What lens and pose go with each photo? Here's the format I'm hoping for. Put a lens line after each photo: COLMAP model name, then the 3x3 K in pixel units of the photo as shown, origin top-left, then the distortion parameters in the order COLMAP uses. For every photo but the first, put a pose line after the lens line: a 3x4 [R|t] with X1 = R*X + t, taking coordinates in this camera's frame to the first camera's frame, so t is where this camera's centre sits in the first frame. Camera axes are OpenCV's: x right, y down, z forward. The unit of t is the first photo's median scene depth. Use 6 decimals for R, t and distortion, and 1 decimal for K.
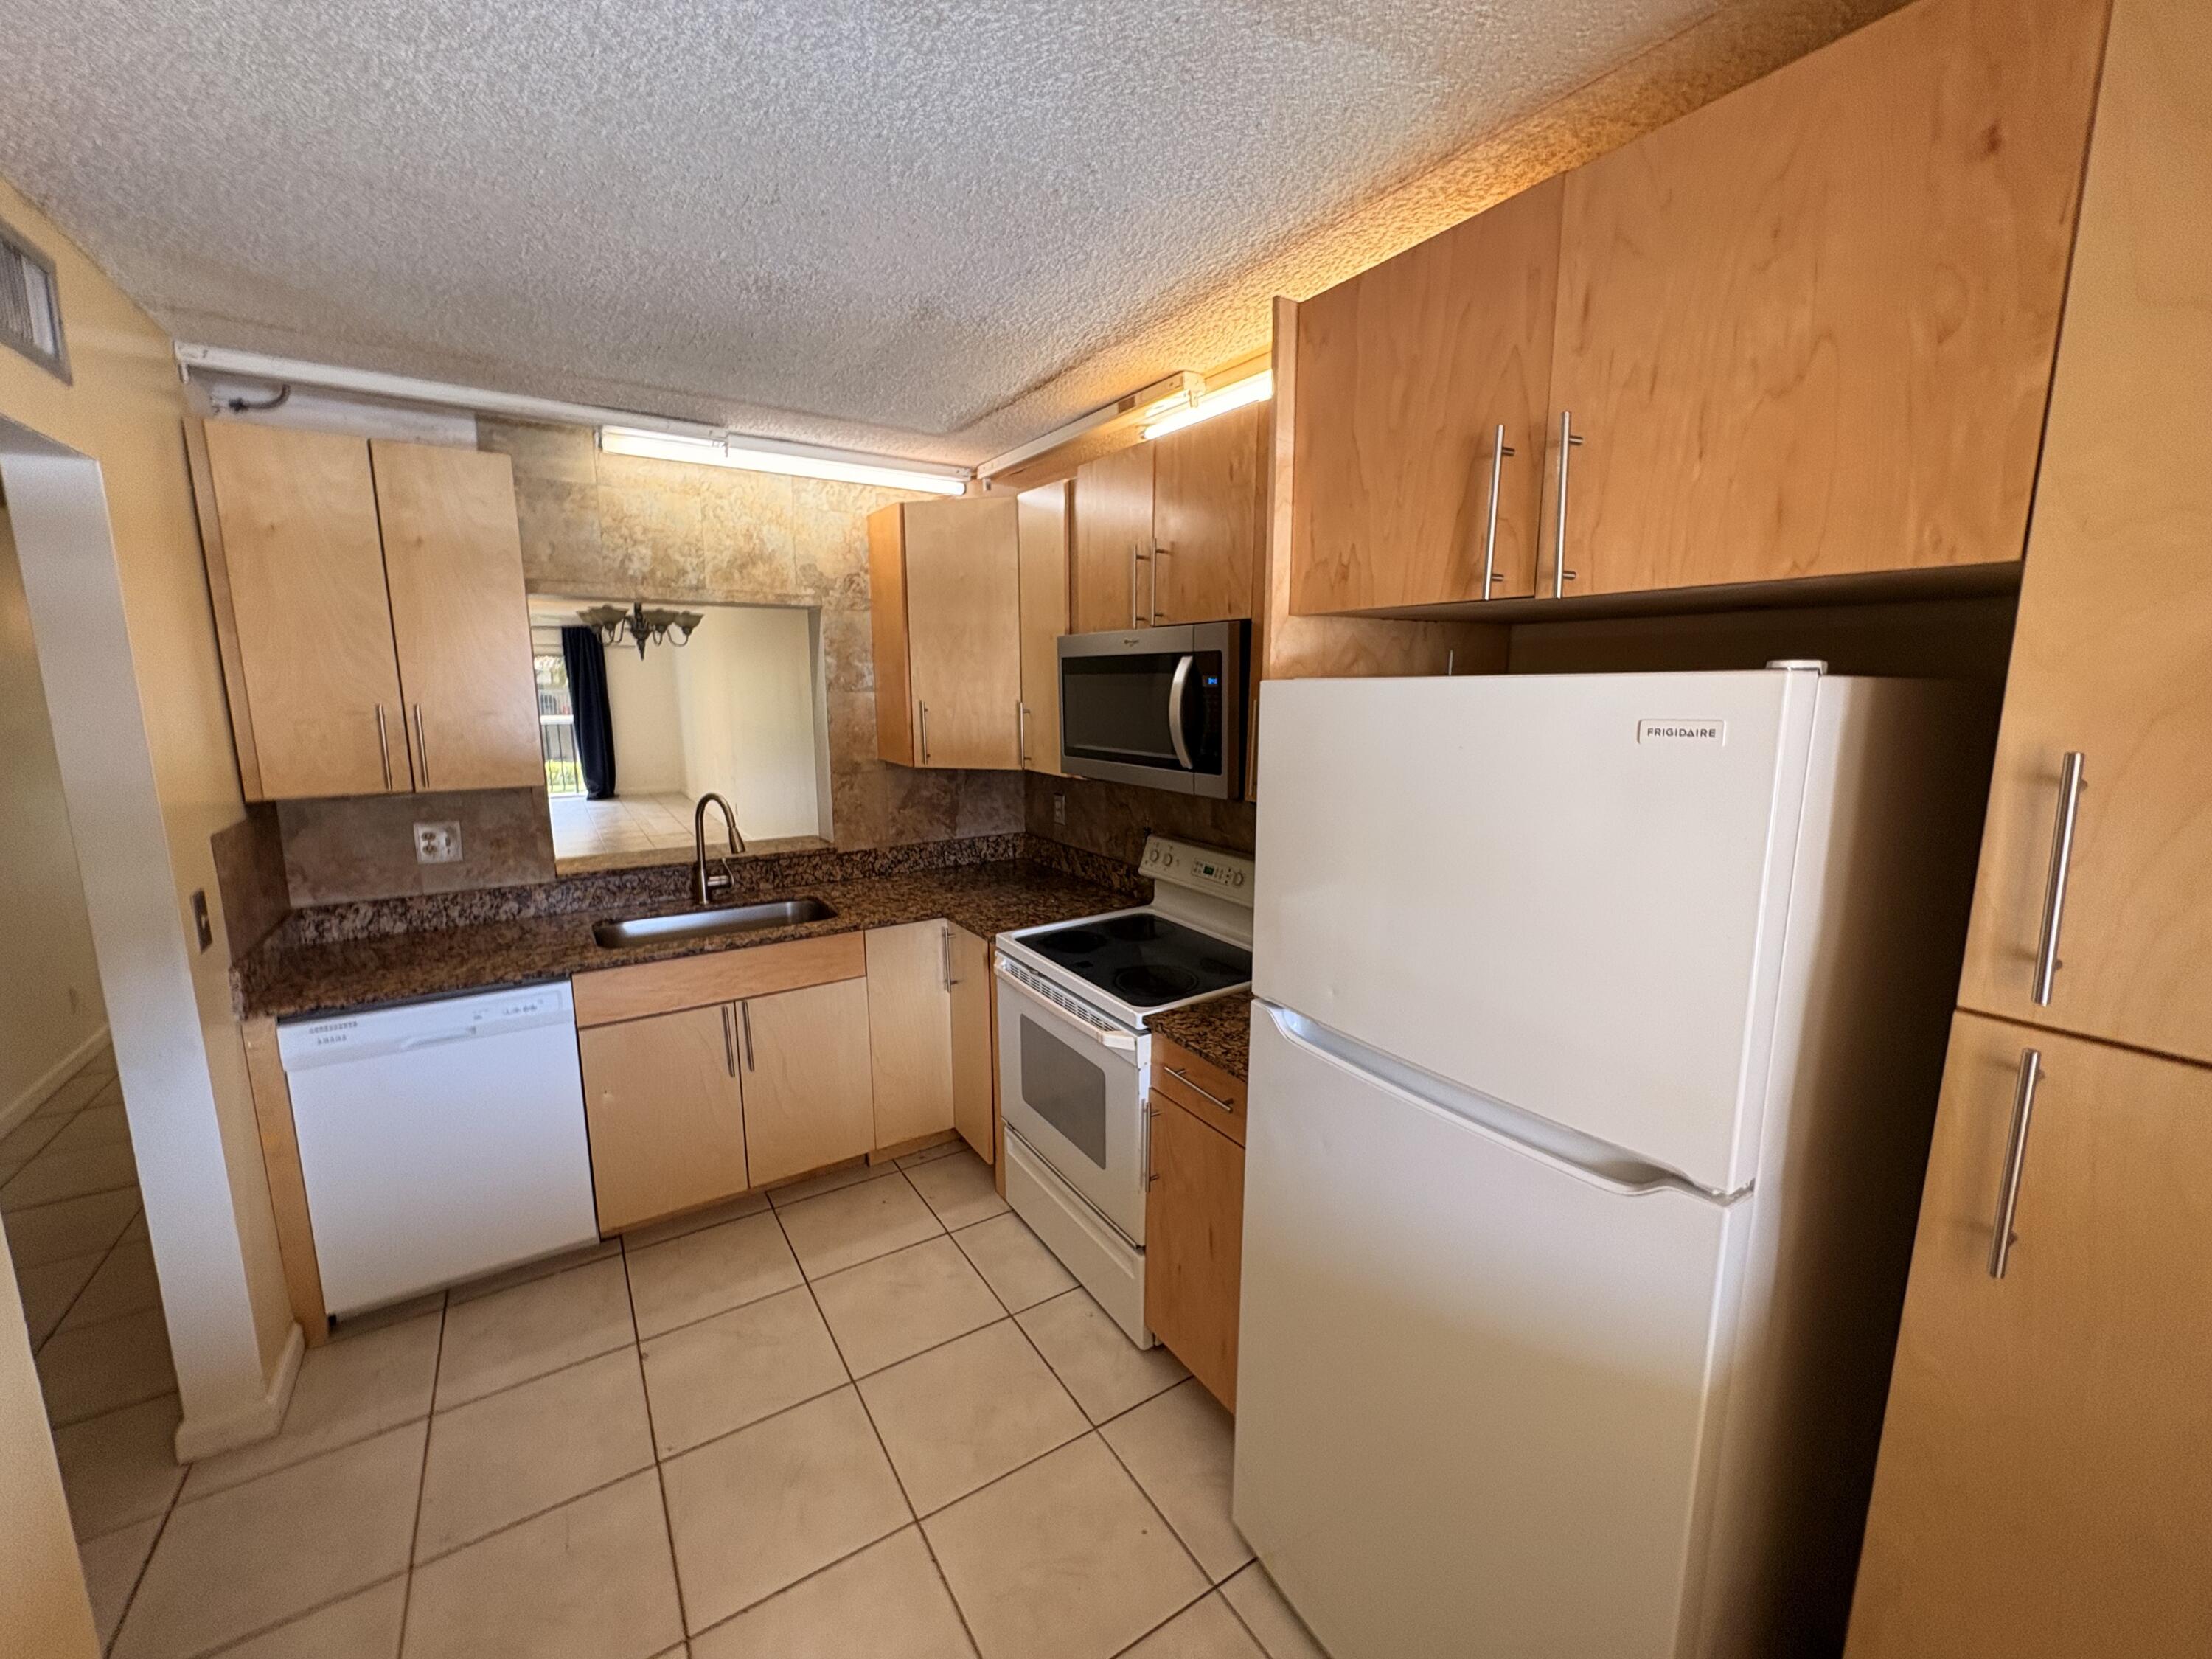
lens RADIAL K [[879.2, 0, 1106.0], [0, 879.2, 829.5], [0, 0, 1]] dist [-0.002196, -0.000133]
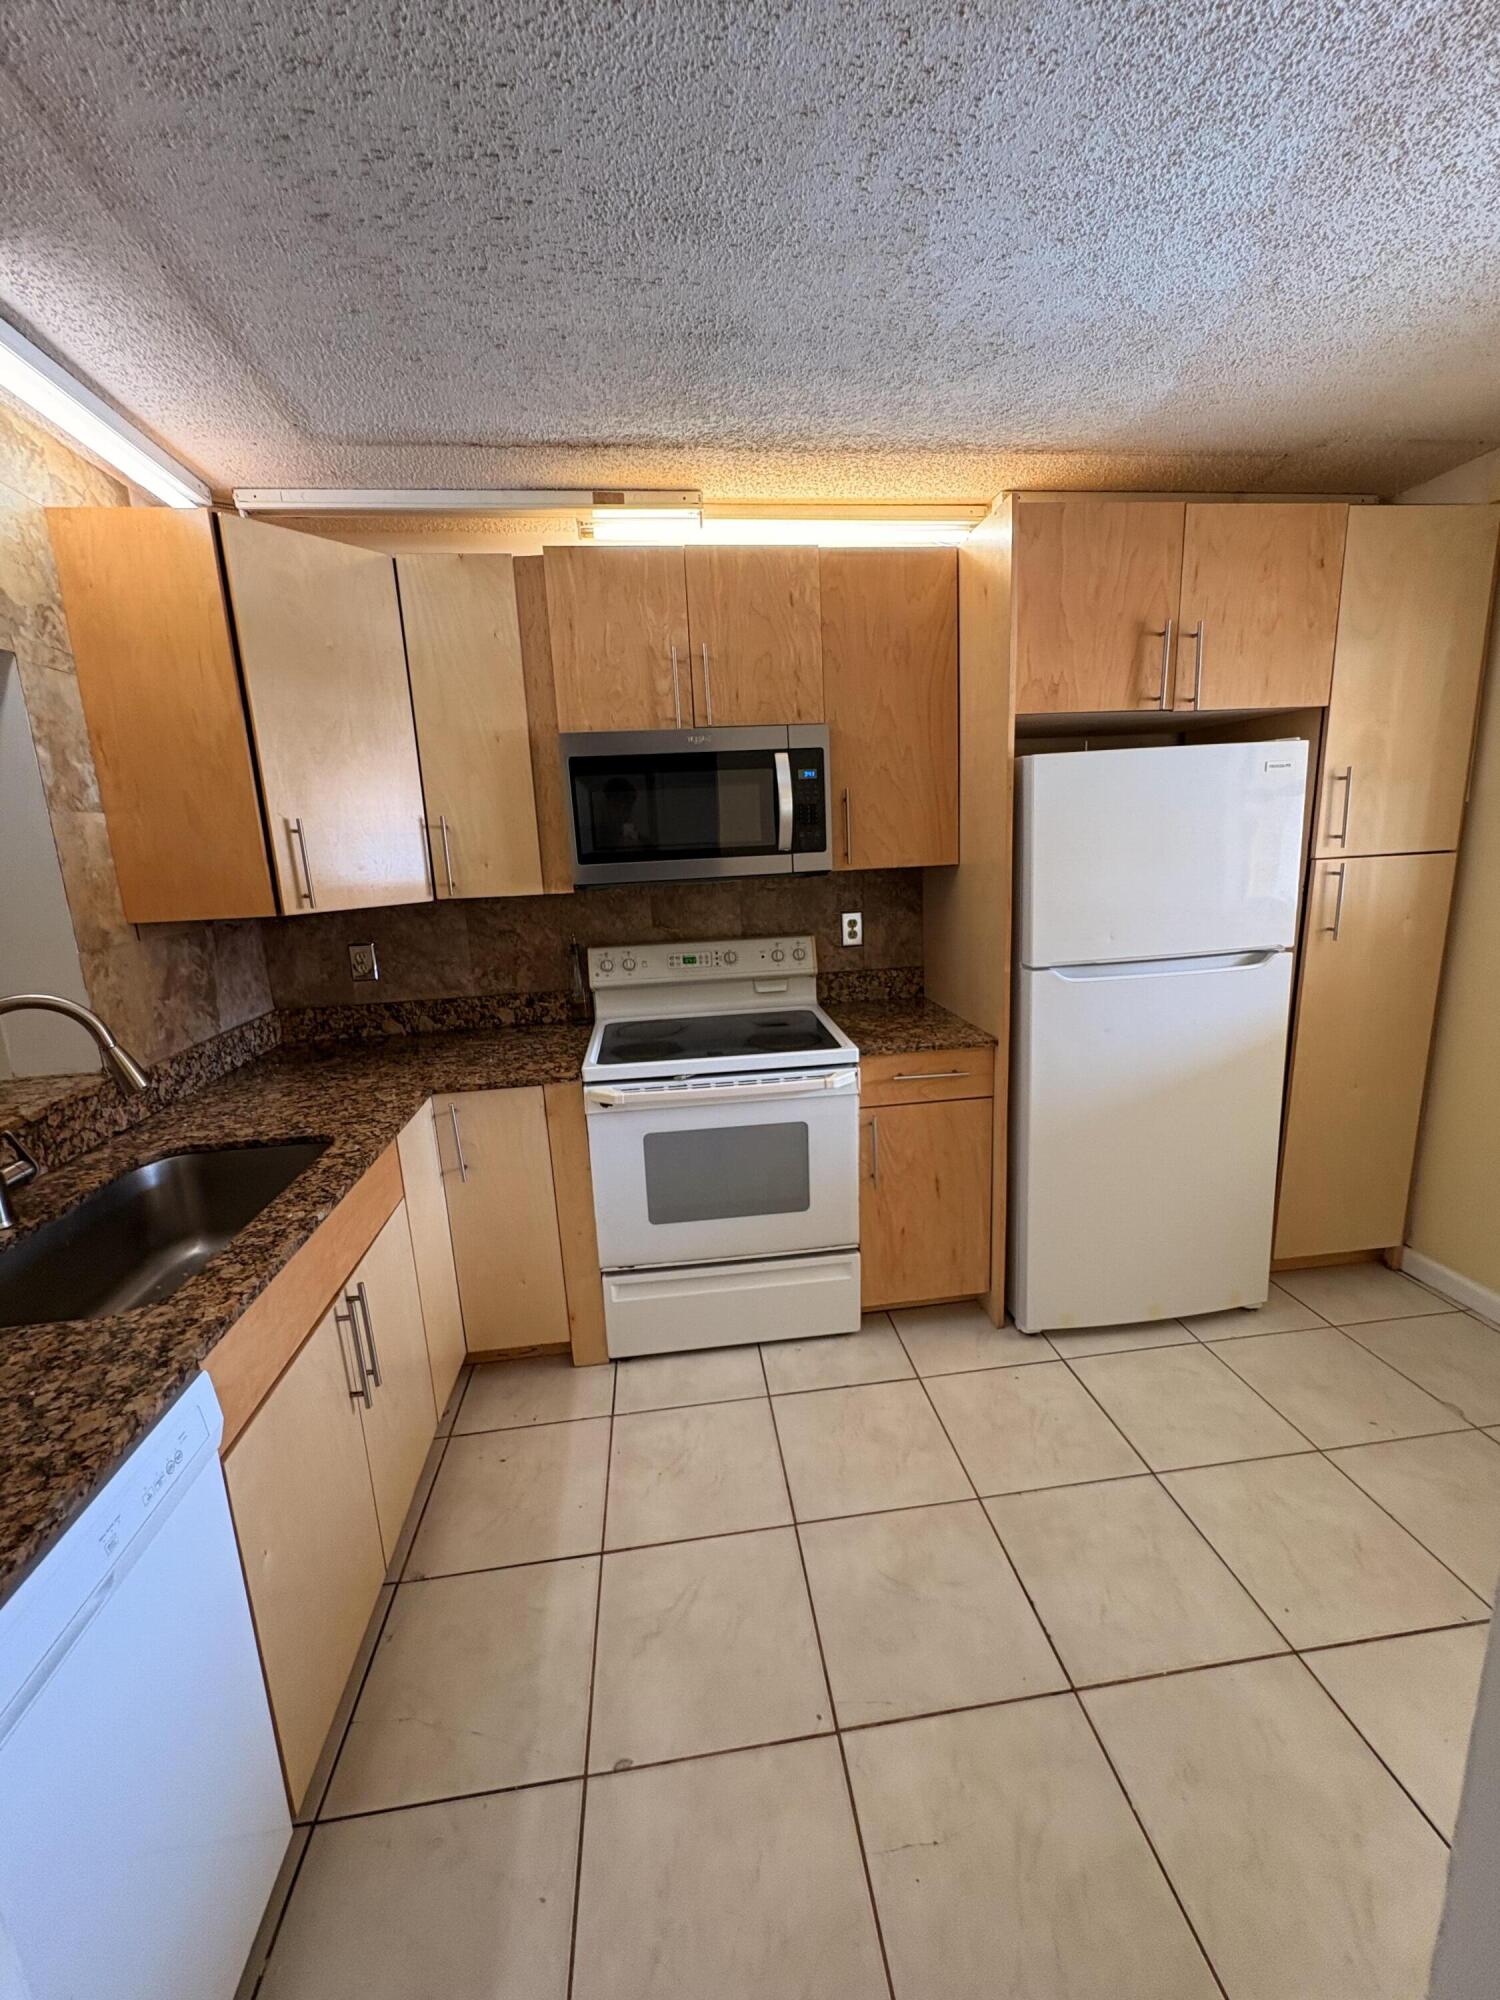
lens RADIAL K [[795.0, 0, 753.1], [0, 795.0, 1000.9], [0, 0, 1]] dist [-0.002196, -0.000133]
pose [[0.437647, -0.202291, 0.876096, -0.787834], [0.196565, 0.972320, 0.126317, -0.015302], [-0.877398, 0.116927, 0.465296, 0.501282]]
